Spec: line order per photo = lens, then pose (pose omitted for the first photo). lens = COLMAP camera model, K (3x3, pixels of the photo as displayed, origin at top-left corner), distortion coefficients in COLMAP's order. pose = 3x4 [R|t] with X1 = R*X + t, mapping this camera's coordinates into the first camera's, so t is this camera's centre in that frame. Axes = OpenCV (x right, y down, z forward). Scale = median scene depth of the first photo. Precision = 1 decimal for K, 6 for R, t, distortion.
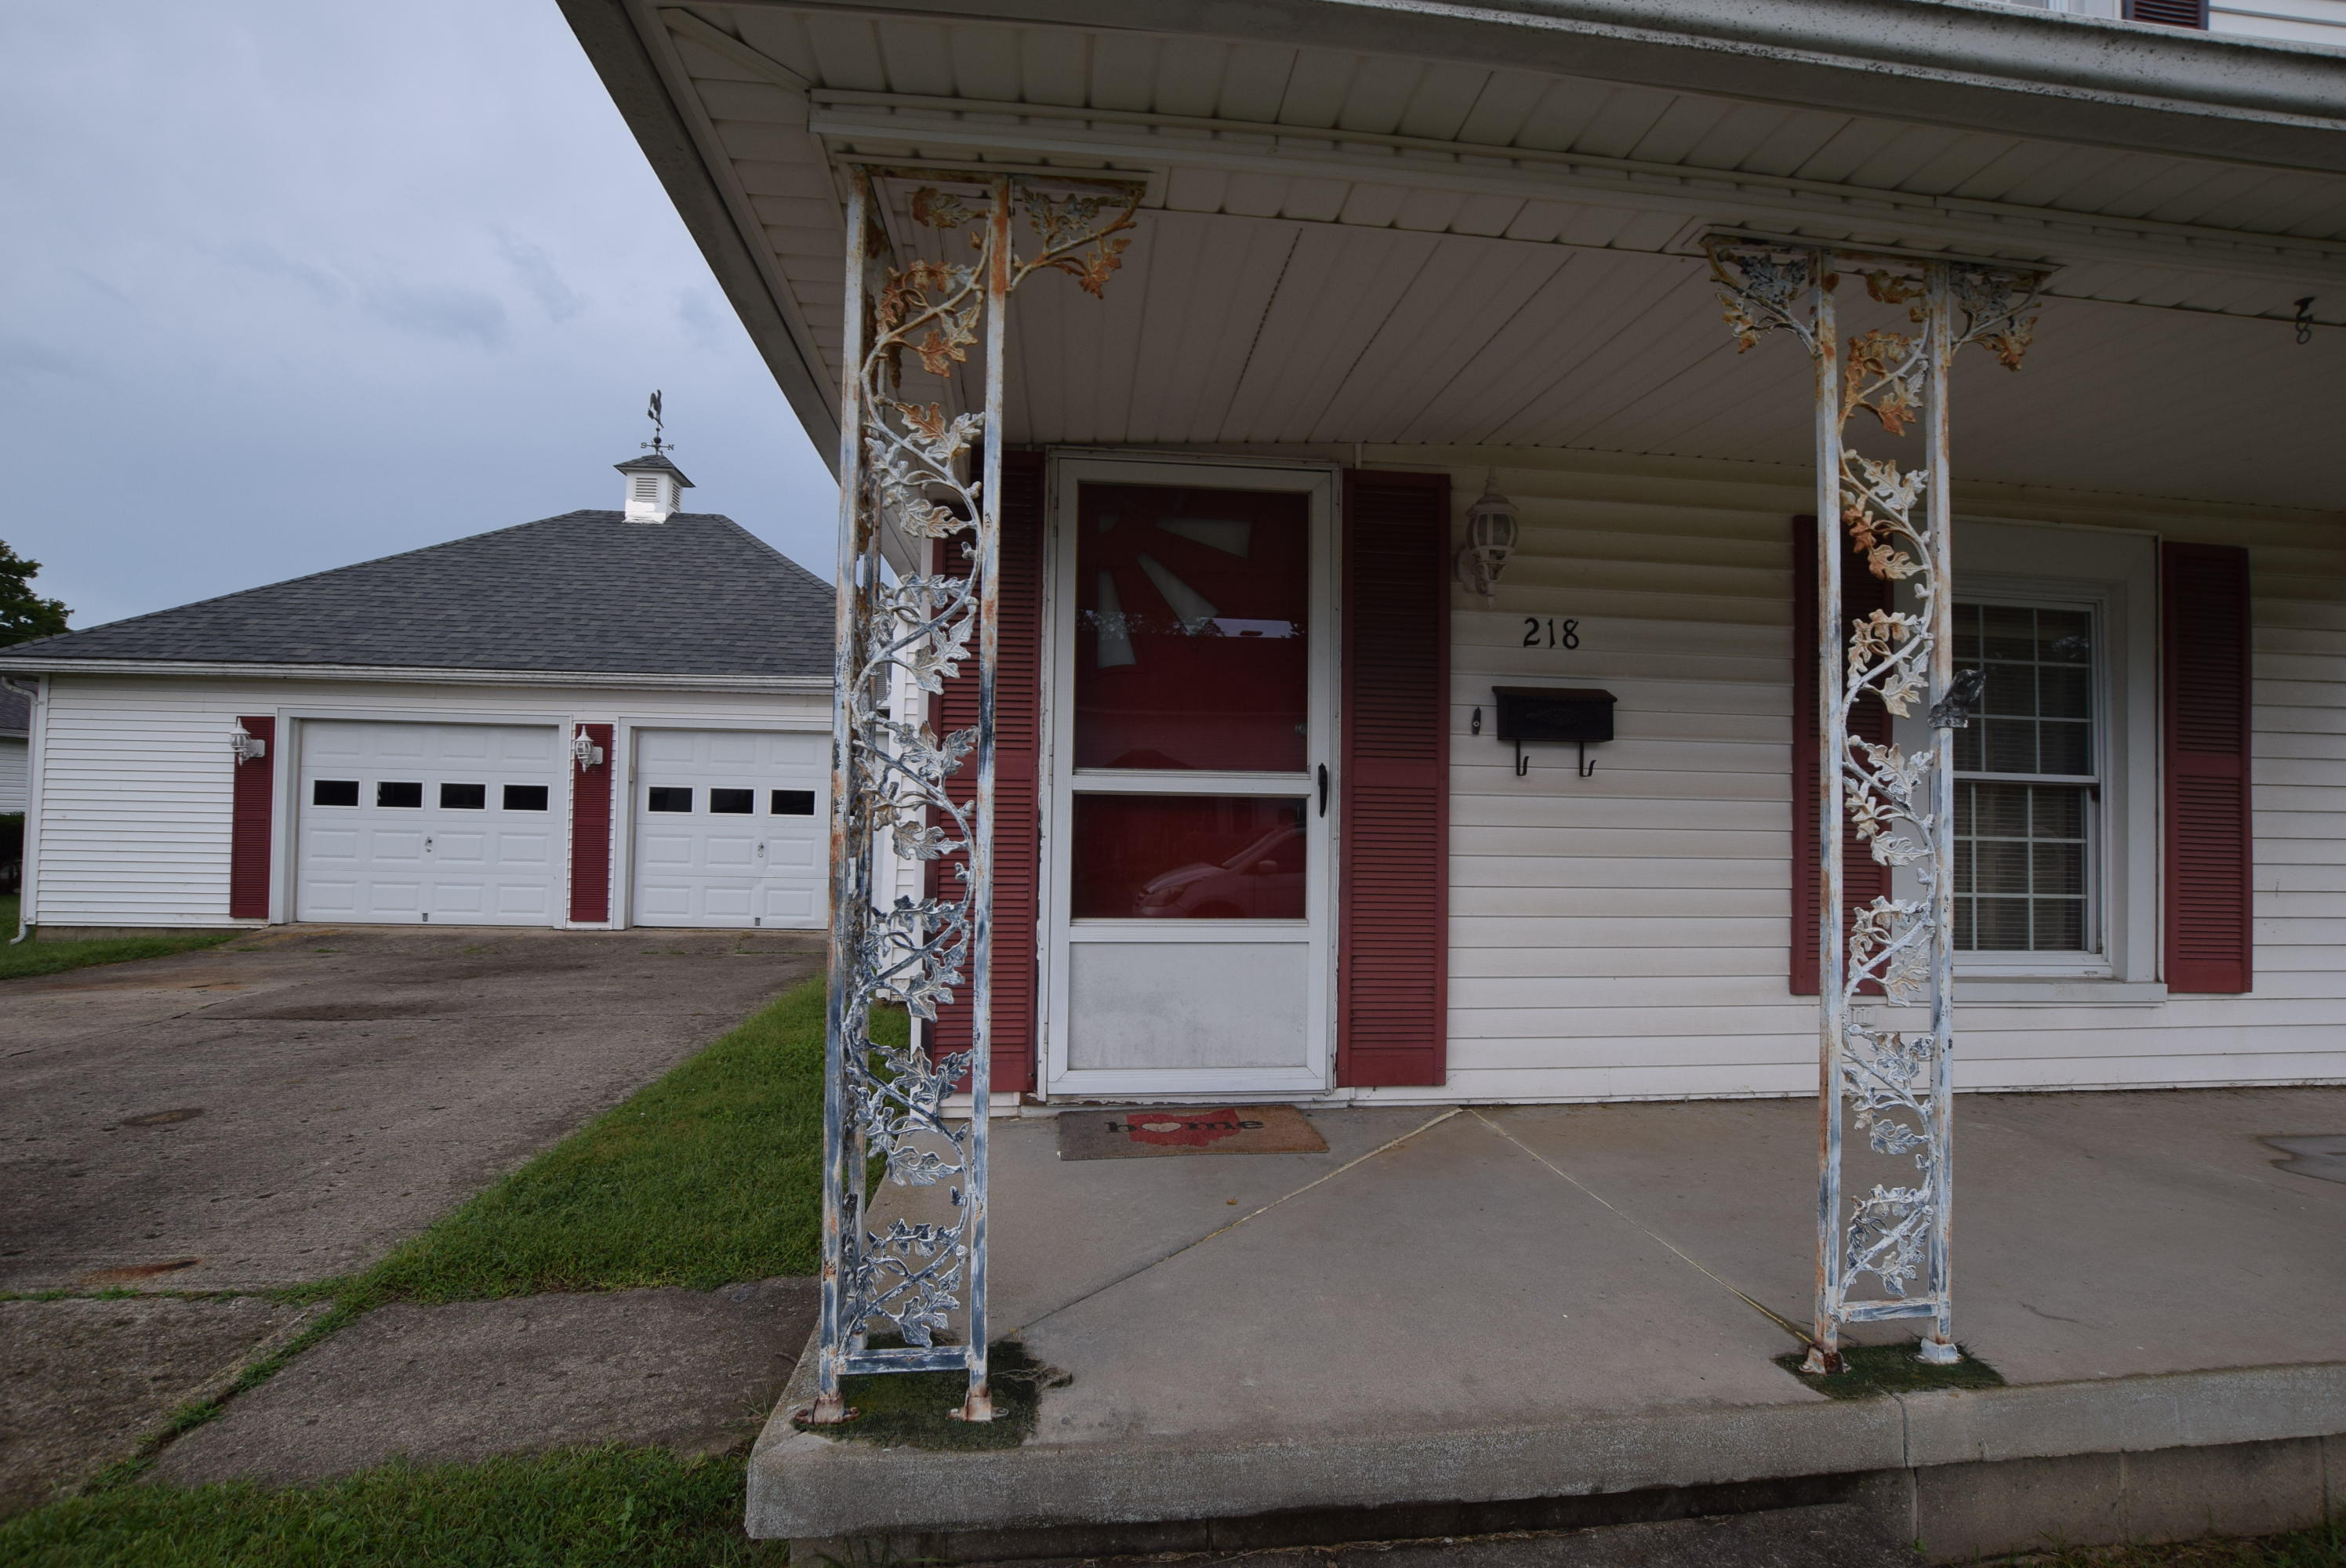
lens RADIAL K [[1059.9, 0, 1173.8], [0, 1059.9, 799.5], [0, 0, 1]] dist [-0.023620, -0.001423]
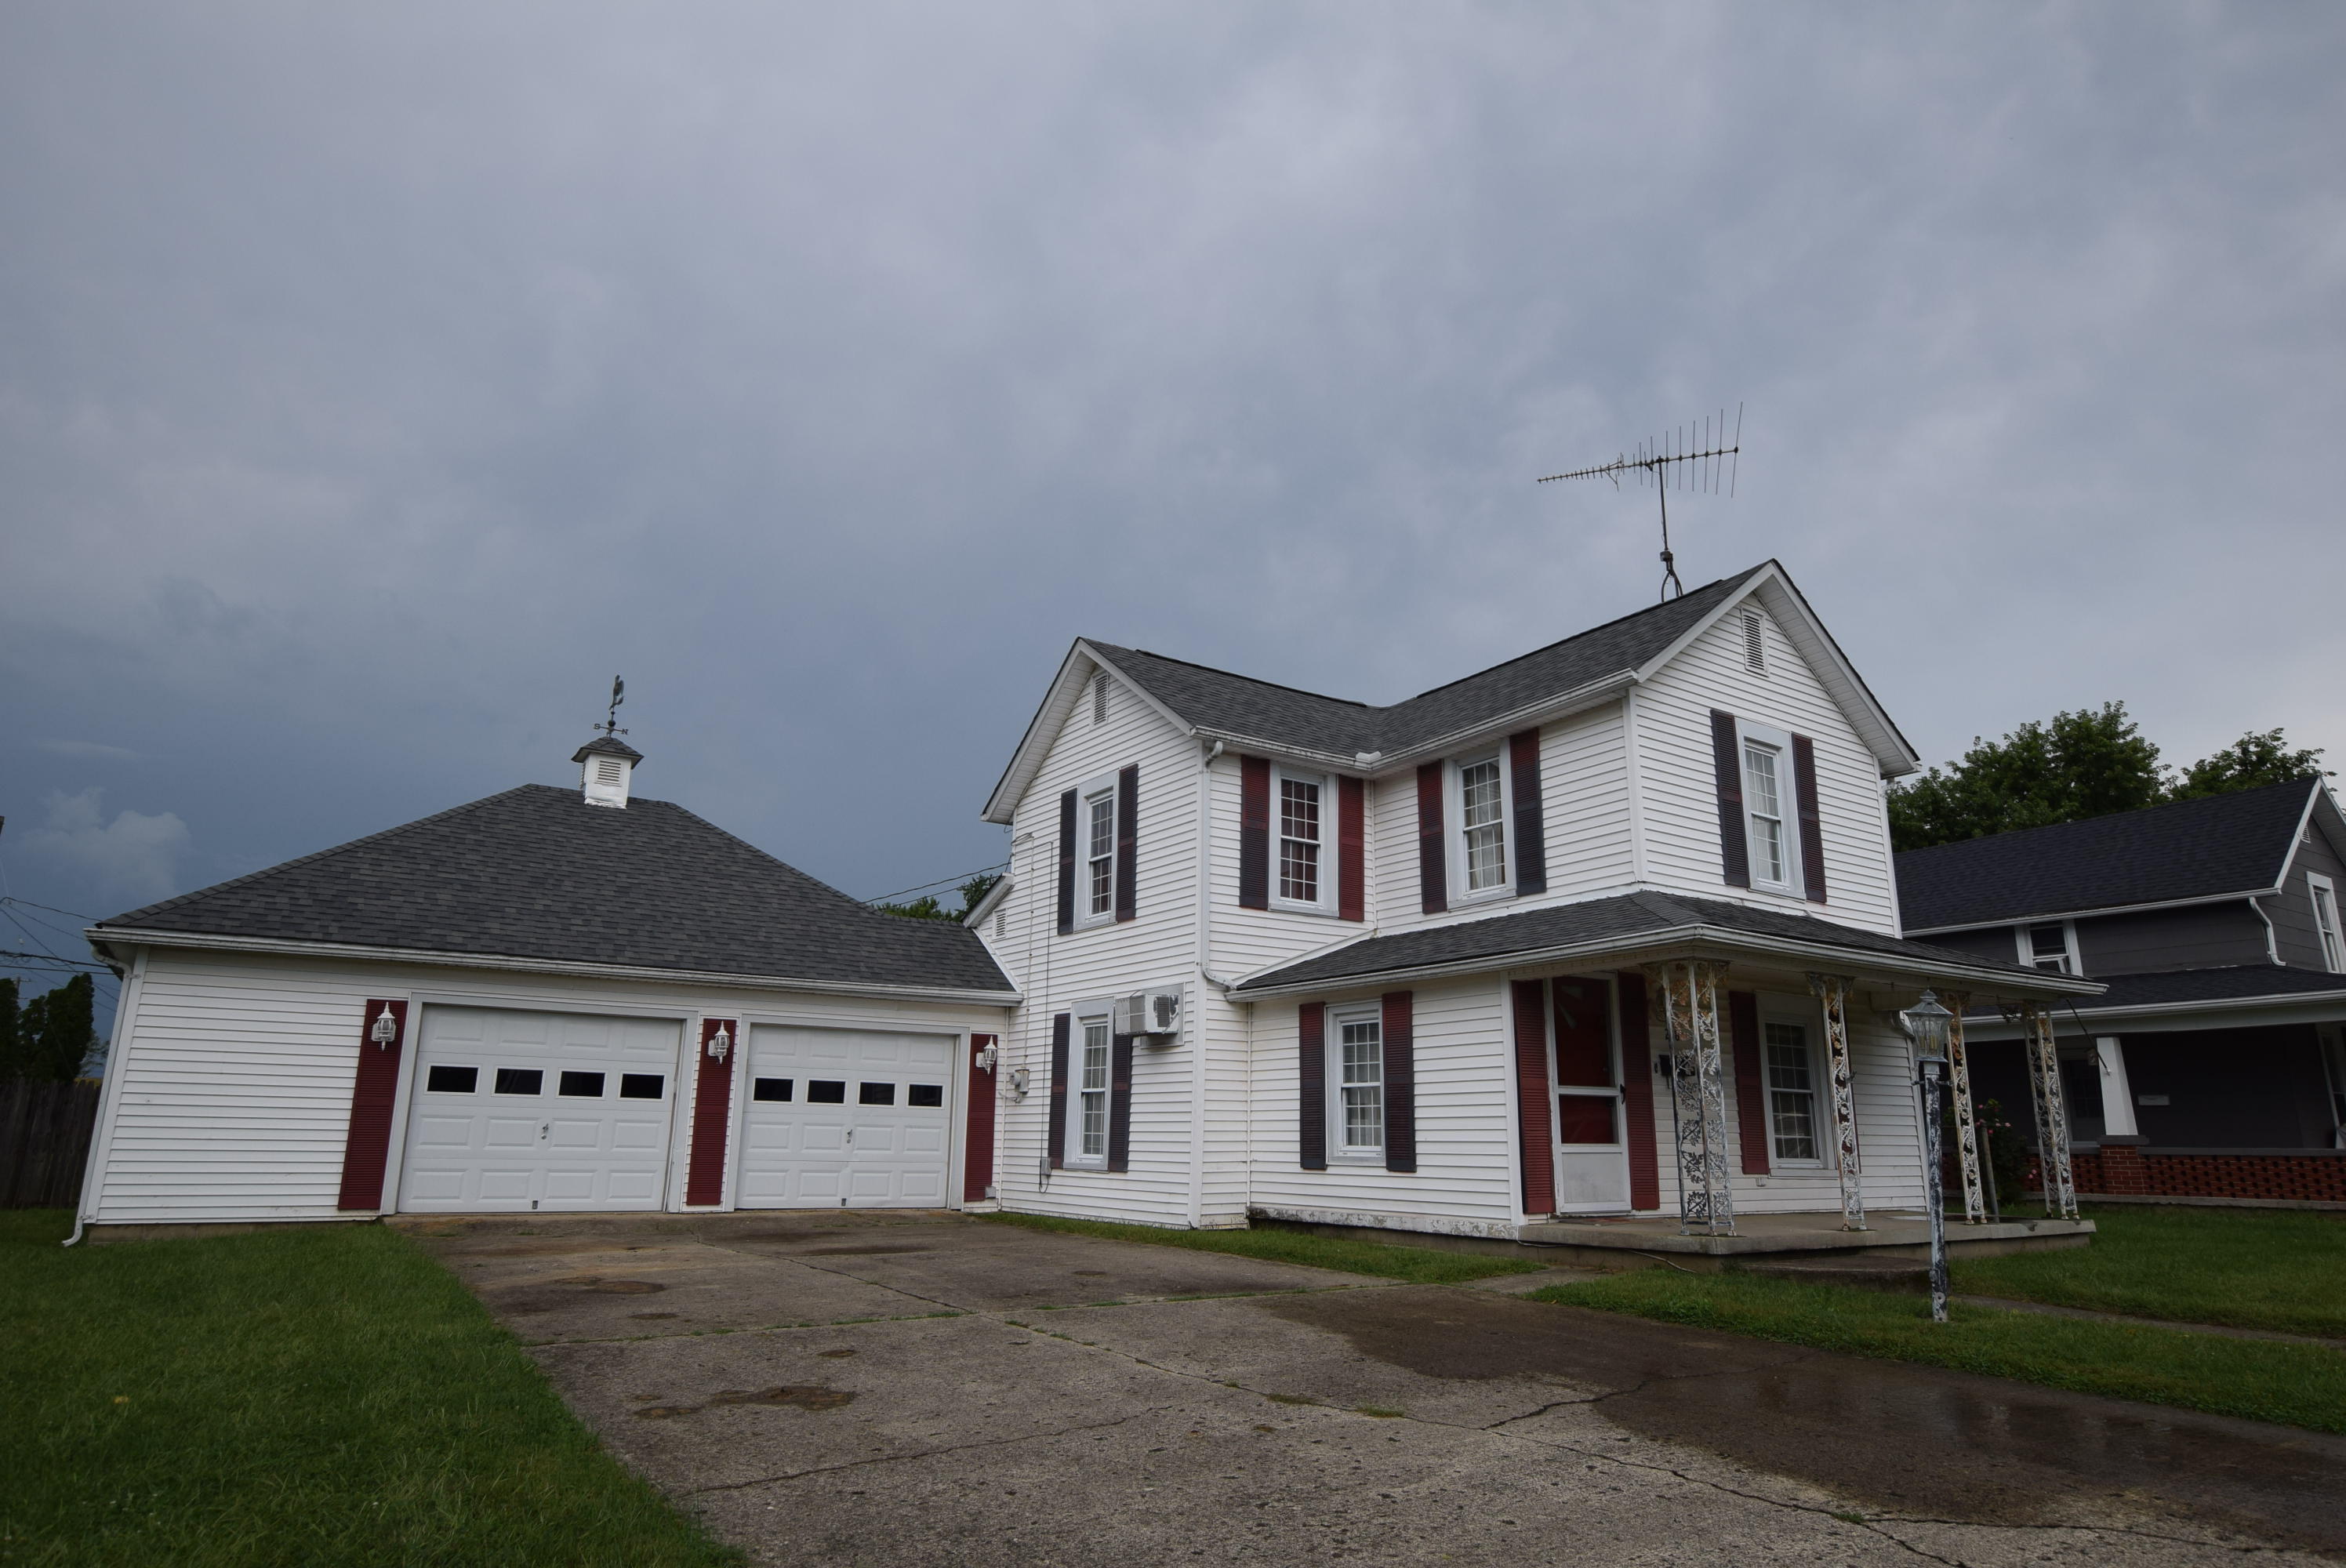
lens RADIAL K [[1401.1, 0, 1178.8], [0, 1401.1, 783.1], [0, 0, 1]] dist [-0.013396, 0.000586]
pose [[0.887617, 0.107121, 0.447951, -0.835459], [-0.008951, 0.976406, -0.215755, -0.001284], [-0.460495, 0.187498, 0.867634, -0.561084]]
